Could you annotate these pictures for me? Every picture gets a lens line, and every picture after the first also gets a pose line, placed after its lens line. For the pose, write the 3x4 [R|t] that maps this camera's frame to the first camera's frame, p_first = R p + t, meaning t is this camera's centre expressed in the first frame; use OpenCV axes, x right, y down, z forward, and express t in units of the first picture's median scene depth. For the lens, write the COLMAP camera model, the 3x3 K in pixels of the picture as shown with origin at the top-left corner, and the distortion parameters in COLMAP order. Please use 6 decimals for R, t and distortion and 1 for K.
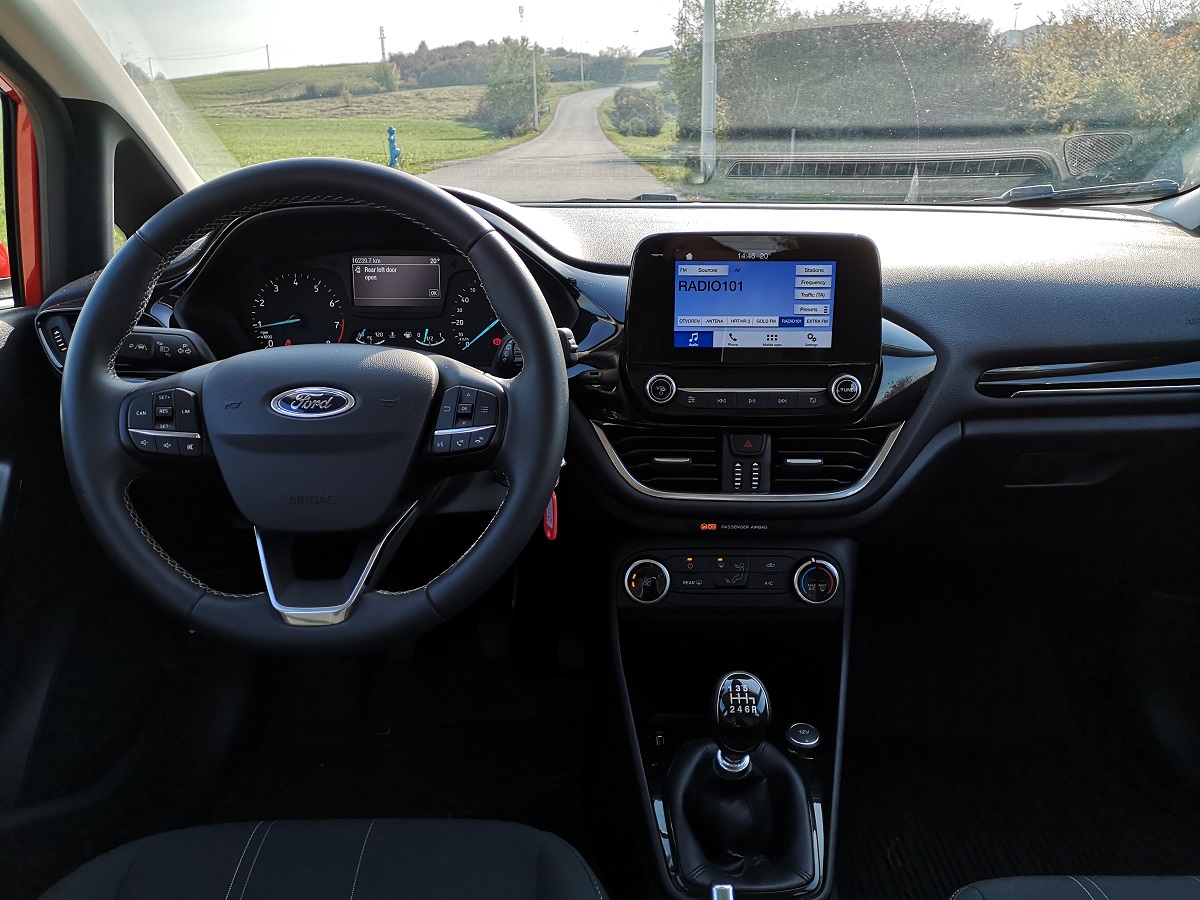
lens RADIAL K [[943.0, 0, 606.2], [0, 943.0, 446.8], [0, 0, 1]] dist [0.016919, -0.005287]
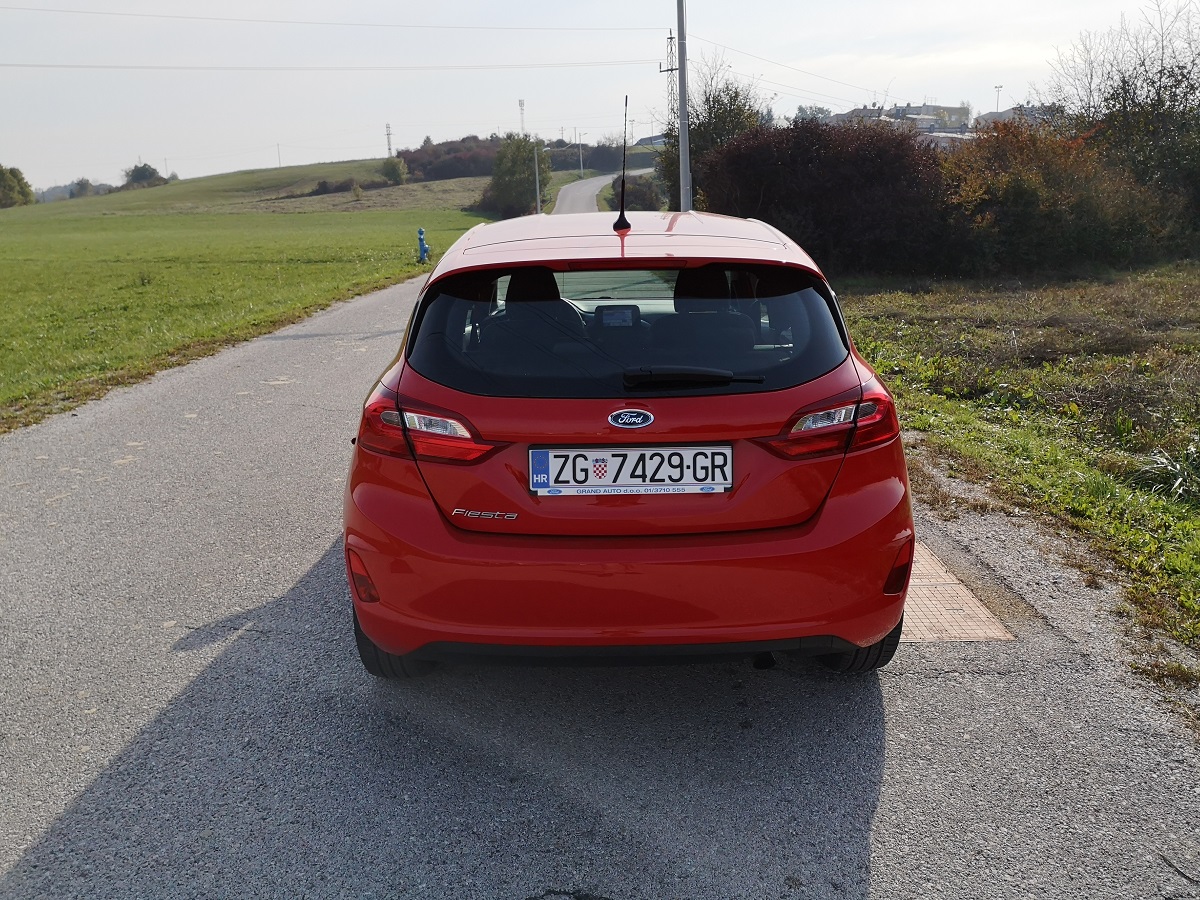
lens RADIAL K [[950.5, 0, 598.4], [0, 950.5, 415.6], [0, 0, 1]] dist [0.004488, -0.000073]
pose [[0.999634, -0.023830, -0.012827, 0.004464], [0.022207, 0.993173, -0.114513, 0.043037], [0.015469, 0.114186, 0.993339, -0.182080]]
